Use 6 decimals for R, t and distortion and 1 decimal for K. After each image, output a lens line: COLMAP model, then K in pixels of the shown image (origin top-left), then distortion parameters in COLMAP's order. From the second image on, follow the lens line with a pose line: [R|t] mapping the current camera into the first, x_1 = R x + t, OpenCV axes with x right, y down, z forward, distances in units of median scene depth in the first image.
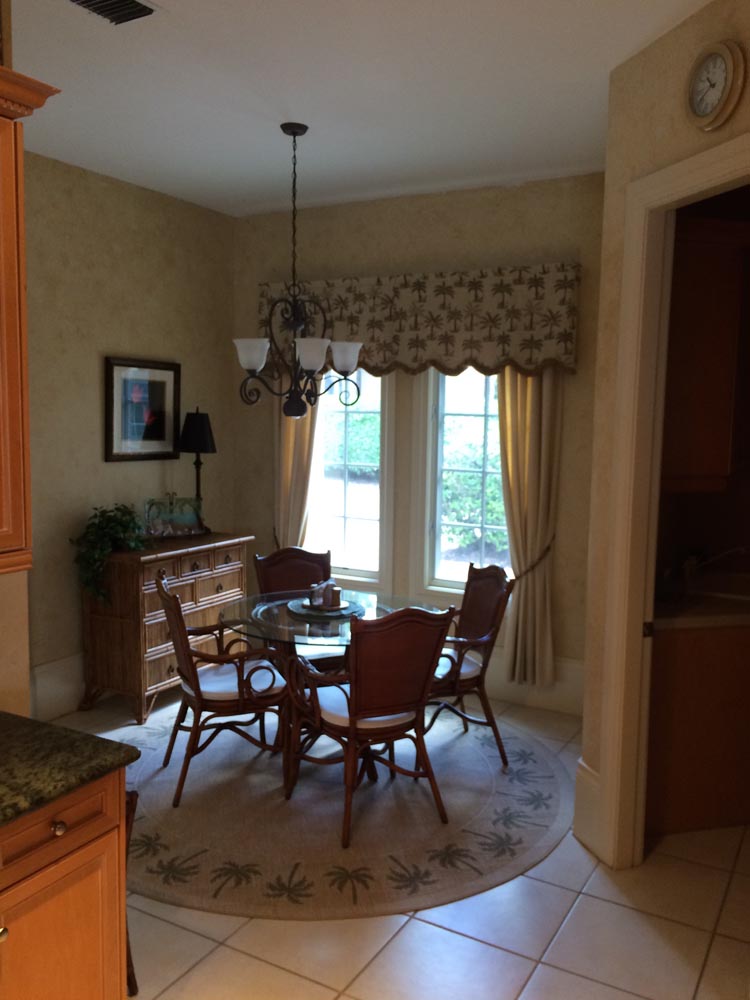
lens RADIAL K [[847.3, 0, 378.2], [0, 847.3, 502.4], [0, 0, 1]] dist [0.014372, 0.001893]
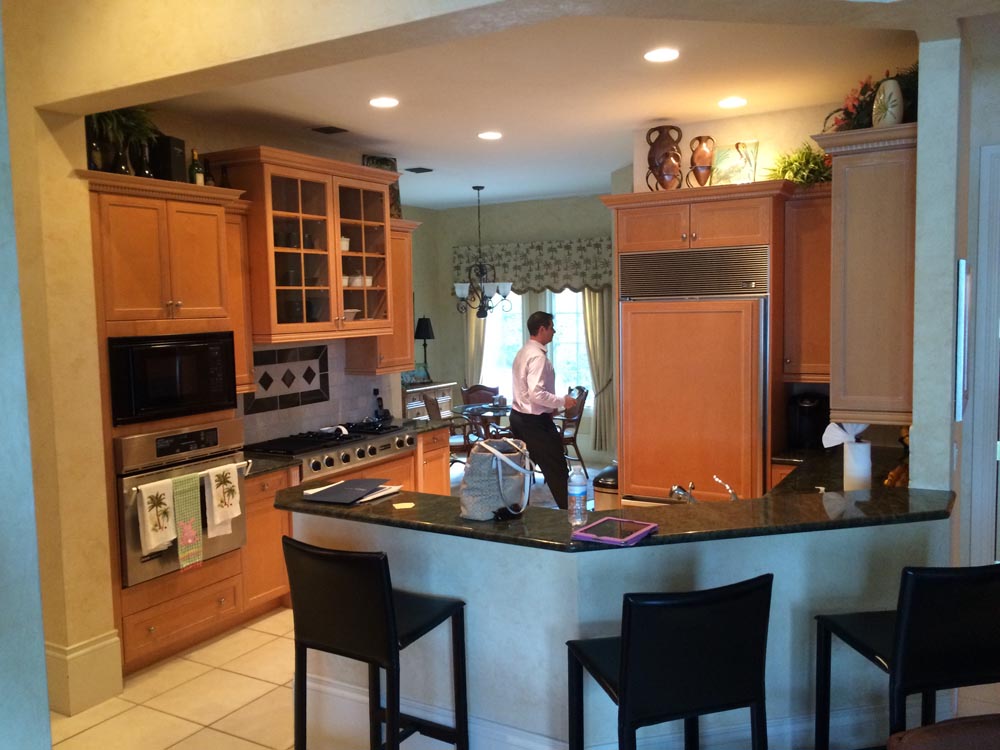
lens RADIAL K [[847.3, 0, 496.4], [0, 847.3, 374.0], [0, 0, 1]] dist [0.014372, 0.001893]
pose [[0.998965, -0.038450, -0.024292, -0.013471], [0.037727, 0.998851, -0.029540, 0.086772], [0.025400, 0.028593, 0.999268, -0.937330]]
